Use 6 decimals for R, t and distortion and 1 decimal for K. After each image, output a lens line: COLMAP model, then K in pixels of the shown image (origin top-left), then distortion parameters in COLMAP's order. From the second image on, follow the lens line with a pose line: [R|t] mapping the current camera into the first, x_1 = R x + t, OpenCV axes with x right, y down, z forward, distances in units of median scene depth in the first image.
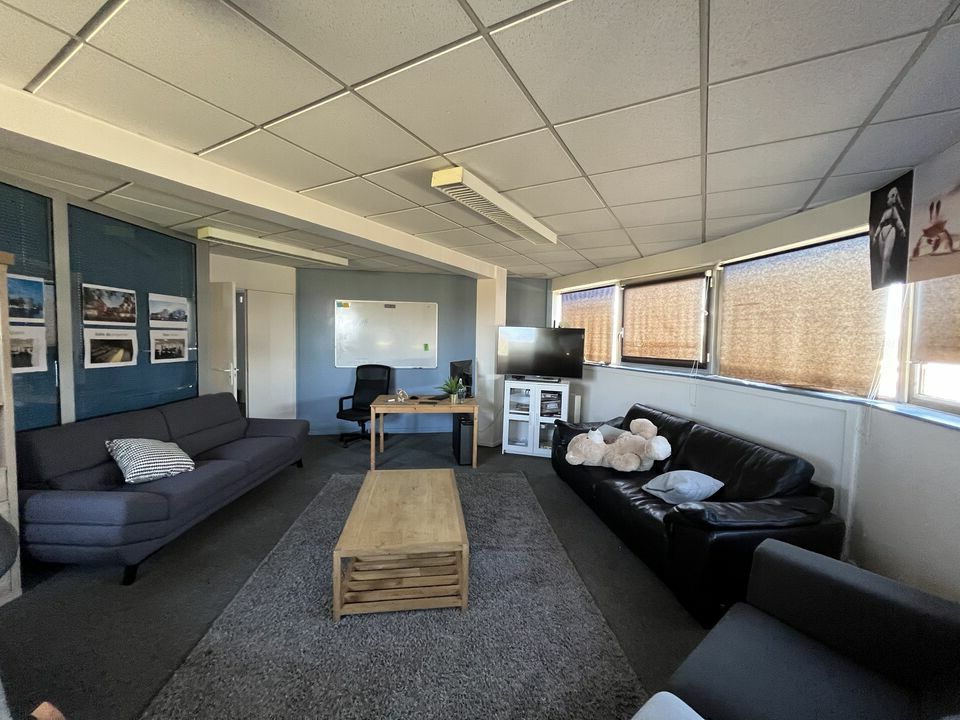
lens RADIAL K [[384.9, 0, 479.8], [0, 384.9, 357.6], [0, 0, 1]] dist [-0.000079, -0.000015]
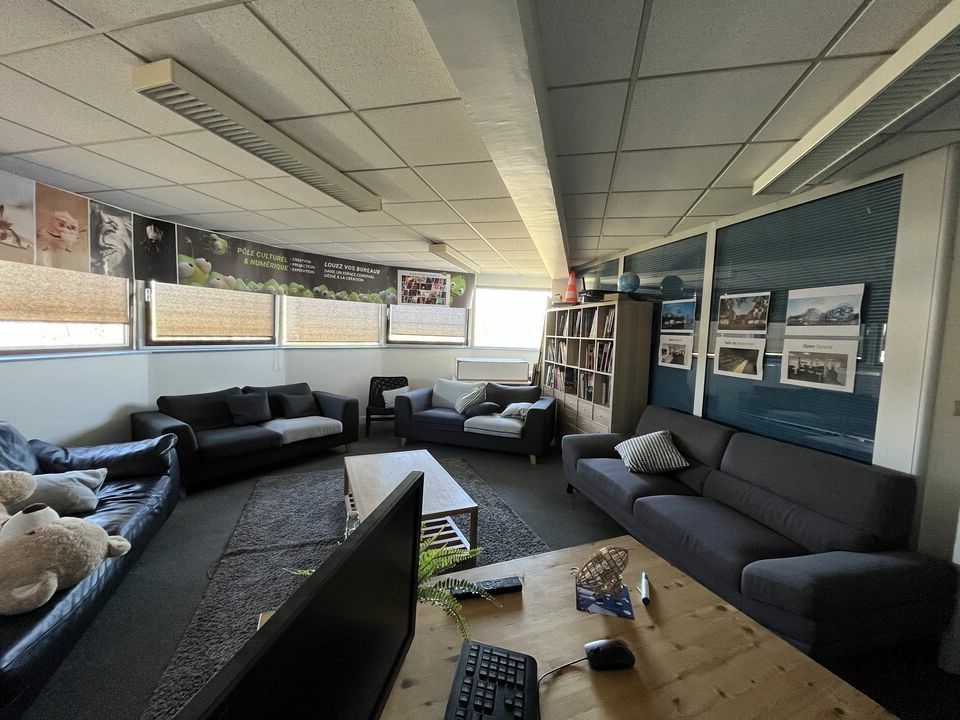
lens RADIAL K [[384.9, 0, 479.9], [0, 384.9, 357.1], [0, 0, 1]] dist [-0.000079, -0.000015]
pose [[-0.964617, -0.036975, -0.261051, -0.080862], [-0.067401, 0.991800, 0.108579, -0.081543], [0.254896, 0.122332, -0.959199, 1.651942]]
